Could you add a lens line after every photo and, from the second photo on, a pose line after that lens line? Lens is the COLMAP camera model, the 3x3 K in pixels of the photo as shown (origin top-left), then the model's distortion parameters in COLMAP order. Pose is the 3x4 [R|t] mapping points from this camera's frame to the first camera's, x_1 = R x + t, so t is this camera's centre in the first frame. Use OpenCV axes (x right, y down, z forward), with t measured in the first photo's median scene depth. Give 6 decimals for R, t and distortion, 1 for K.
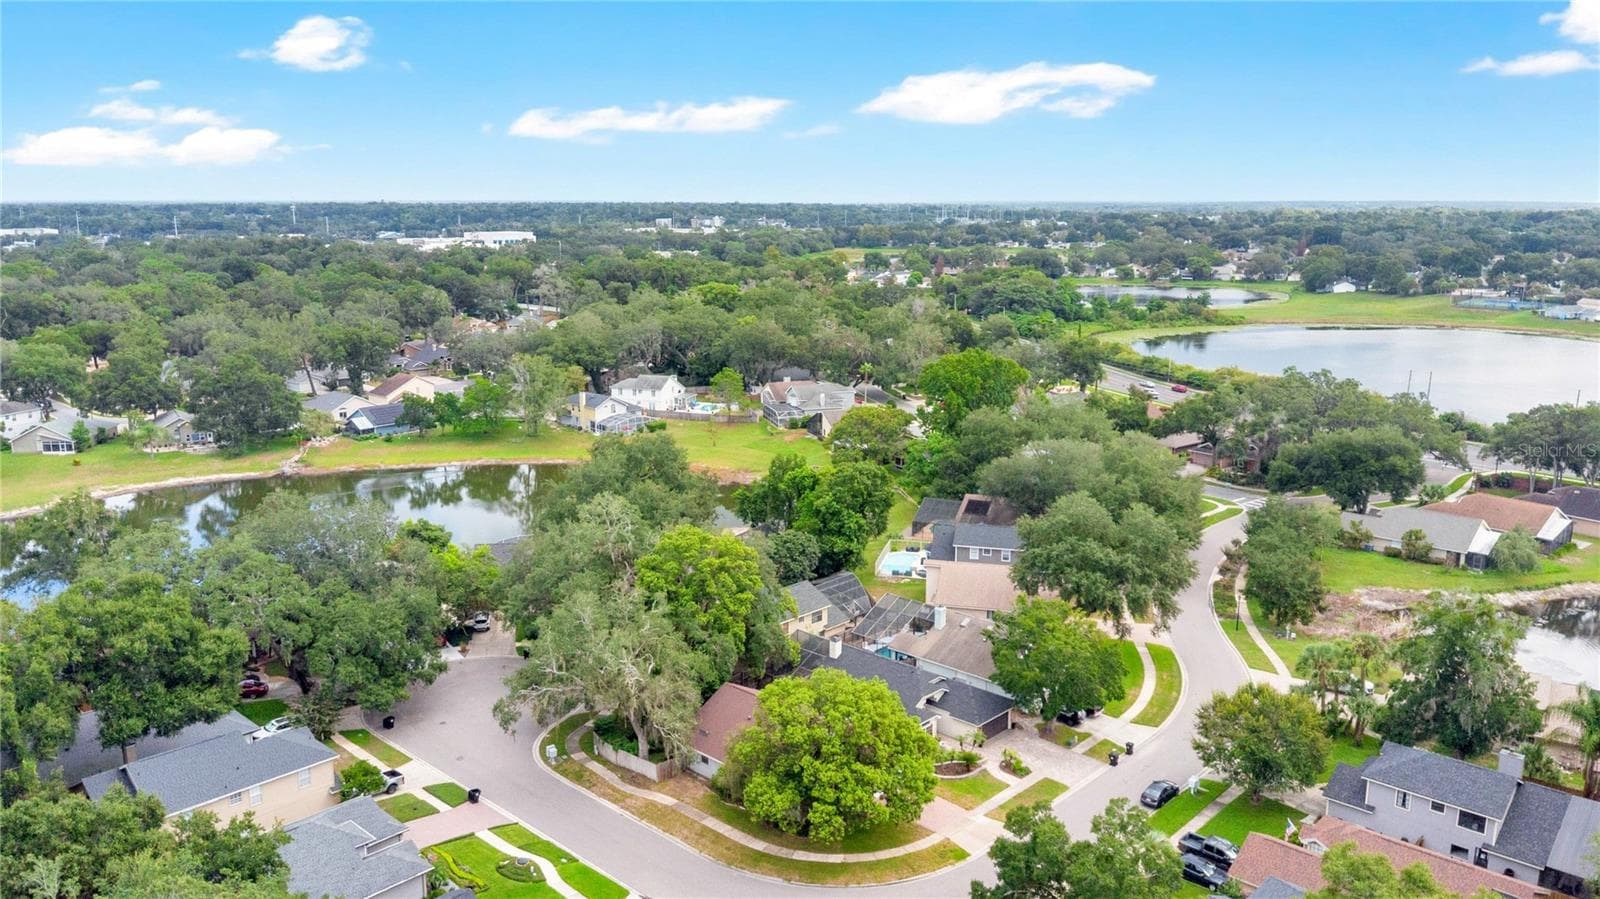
lens RADIAL K [[1164.7, 0, 800.0], [0, 1164.7, 449.5], [0, 0, 1]] dist [0.010352, 0.003605]
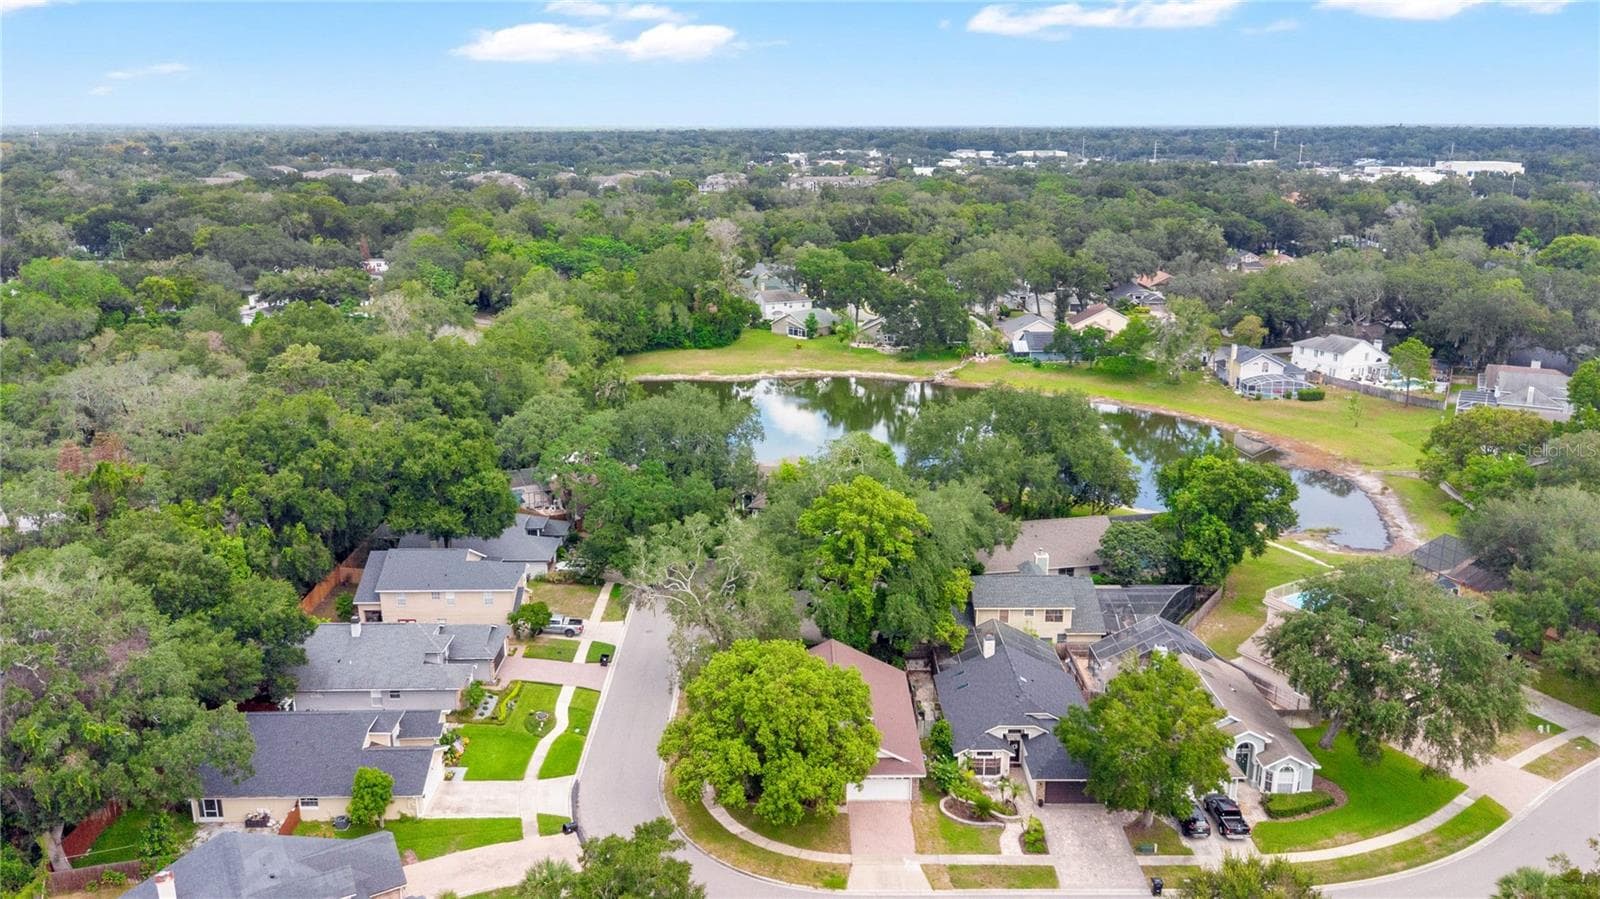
lens RADIAL K [[1205.7, 0, 864.2], [0, 1205.7, 446.5], [0, 0, 1]] dist [0.007143, 0.050023]
pose [[0.704404, 0.186387, -0.684890, 0.278220], [-0.152378, 0.982119, 0.110557, -0.032355], [0.693250, 0.026485, 0.720210, 0.134273]]
